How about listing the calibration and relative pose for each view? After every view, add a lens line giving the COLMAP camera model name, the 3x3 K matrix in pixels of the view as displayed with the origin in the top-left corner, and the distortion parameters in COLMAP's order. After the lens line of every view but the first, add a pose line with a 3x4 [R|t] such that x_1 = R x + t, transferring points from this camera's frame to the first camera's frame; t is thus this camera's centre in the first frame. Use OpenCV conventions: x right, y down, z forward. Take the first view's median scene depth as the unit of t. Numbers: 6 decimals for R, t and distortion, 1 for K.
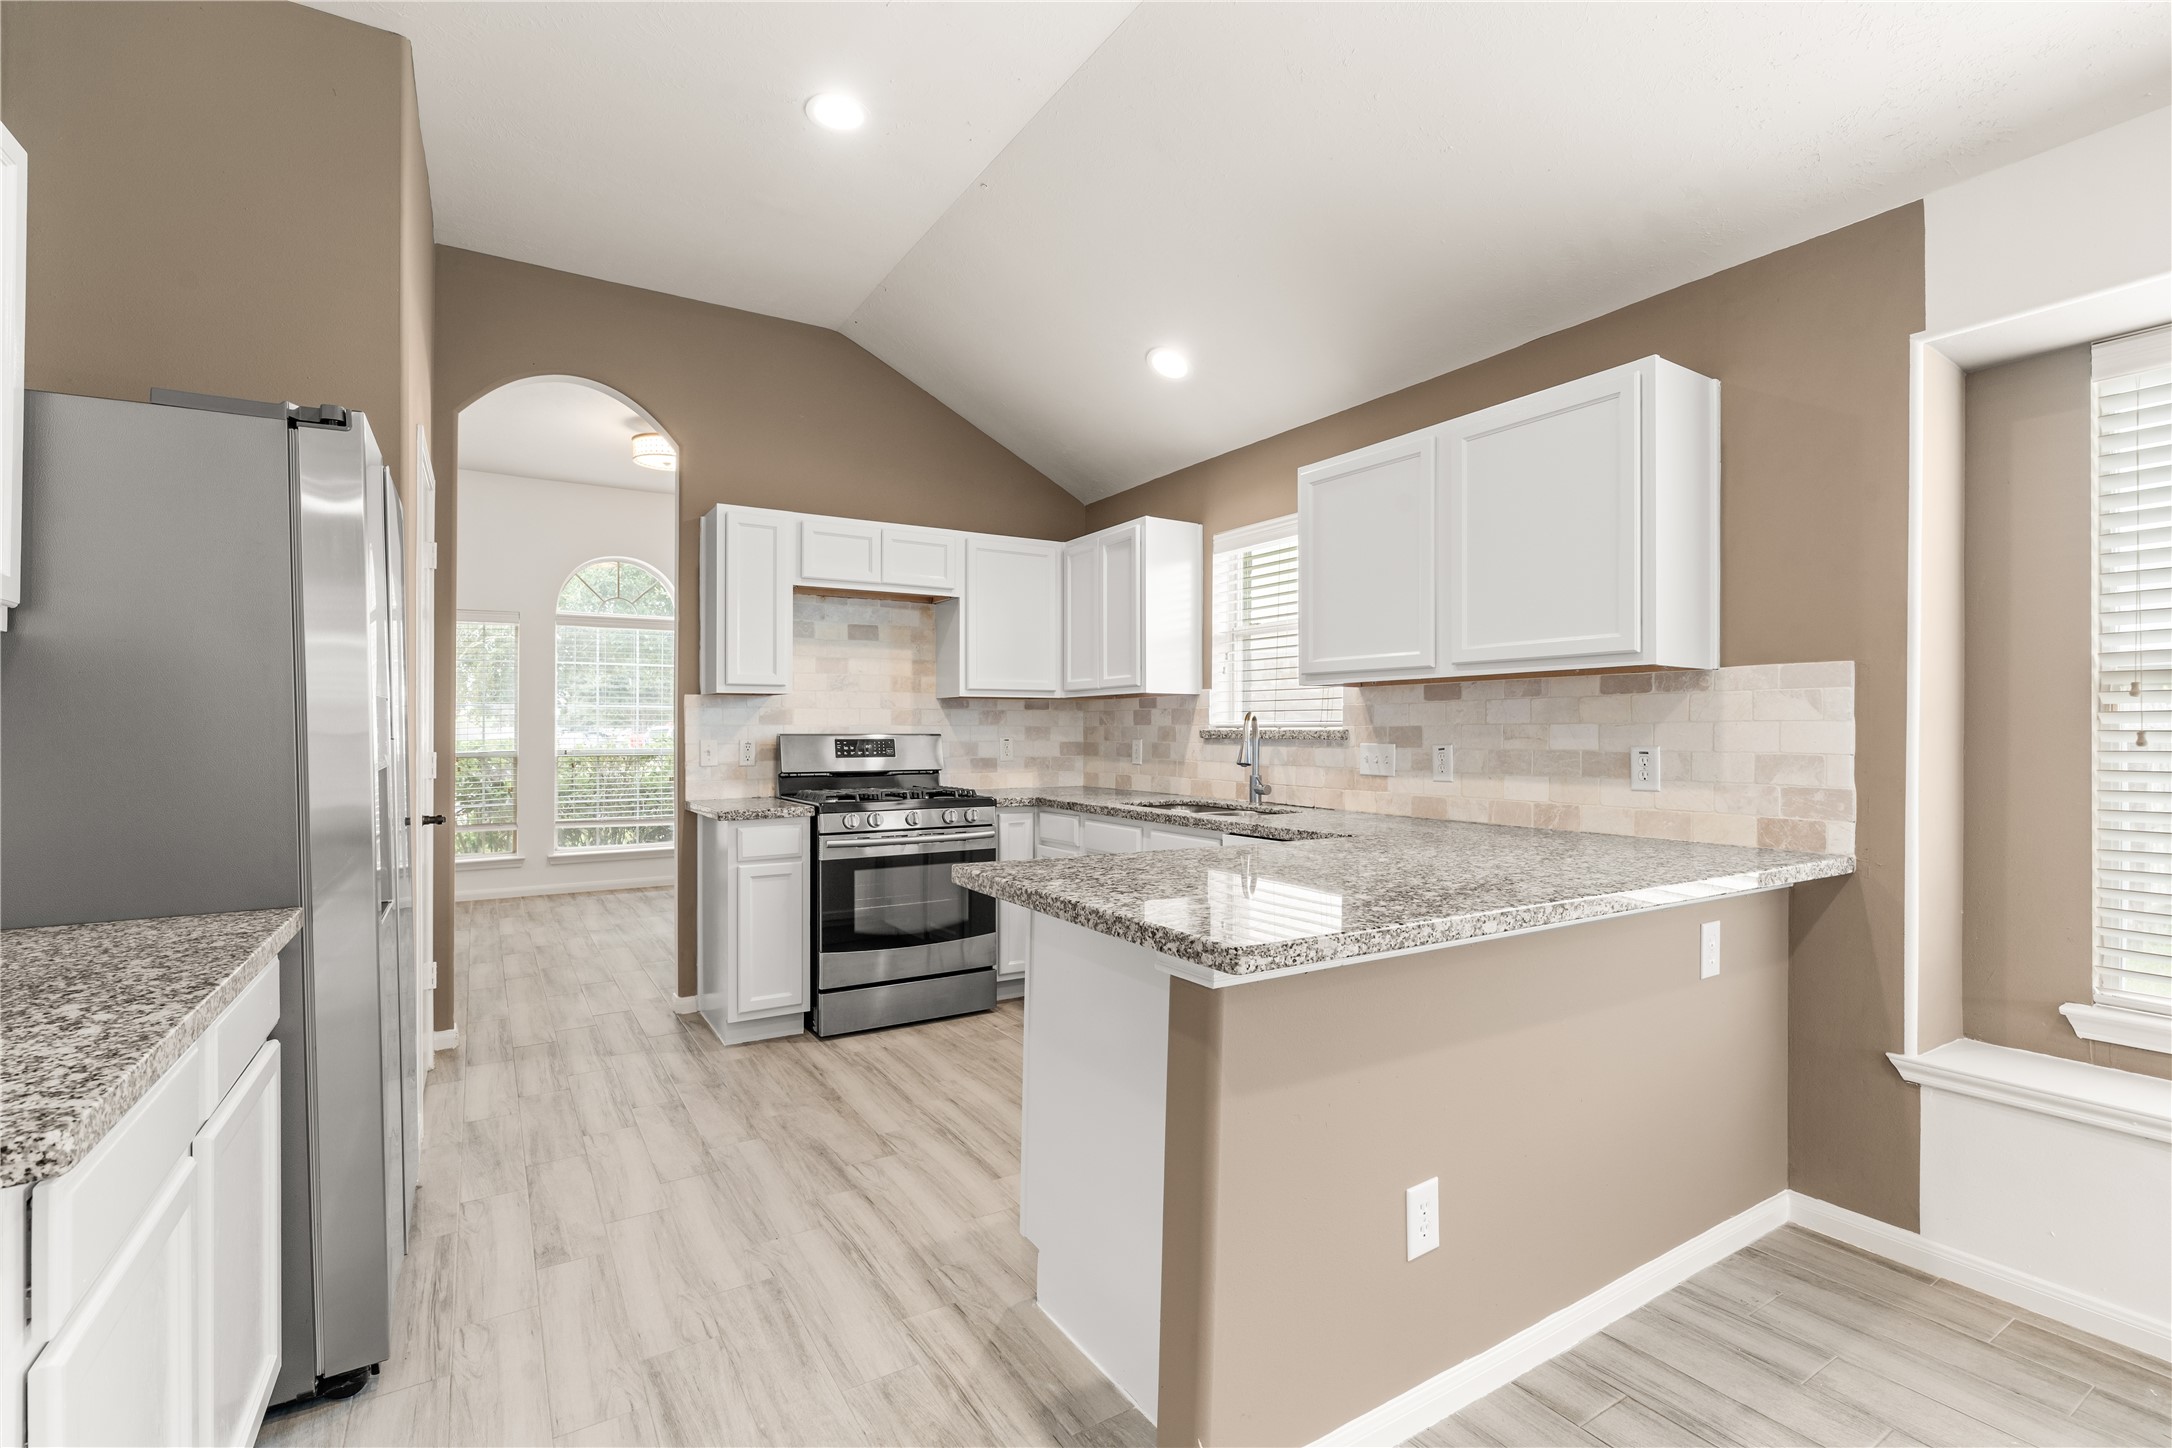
lens RADIAL K [[978.0, 0, 1087.4], [0, 978.0, 725.1], [0, 0, 1]] dist [-0.010083, 0.004064]
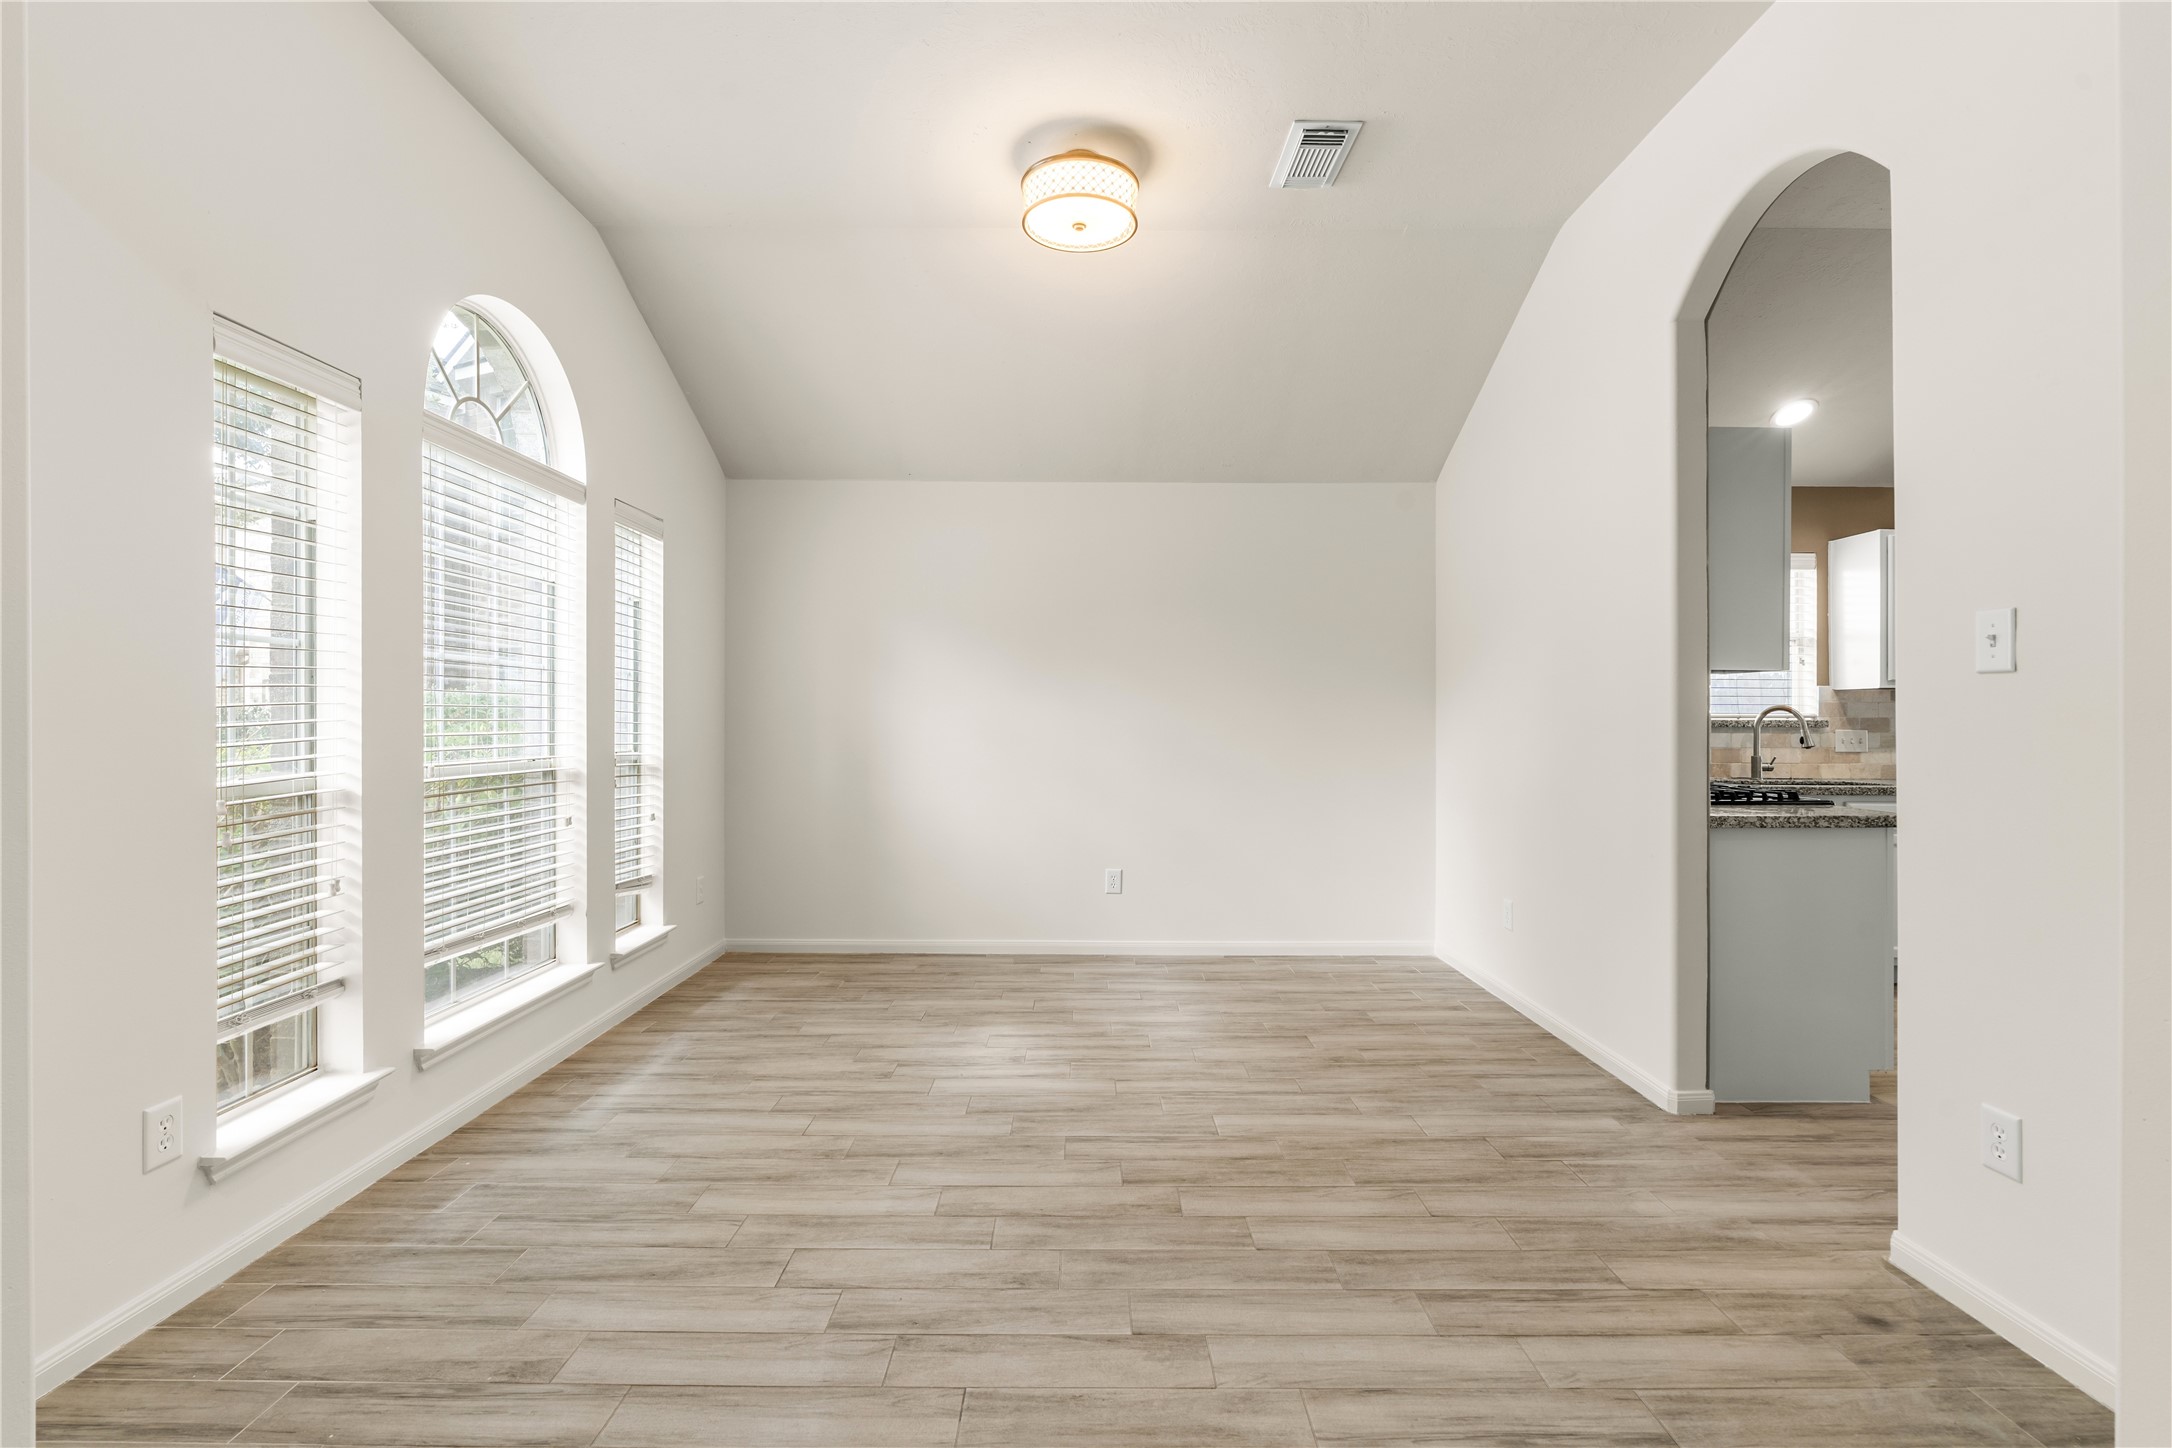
lens RADIAL K [[978.0, 0, 1078.4], [0, 978.0, 723.0], [0, 0, 1]] dist [-0.010083, 0.004064]
pose [[0.530716, -0.002135, 0.847547, -1.450078], [-0.007174, 0.999950, 0.007011, 0.006677], [-0.847519, -0.009801, 0.530674, 1.156904]]
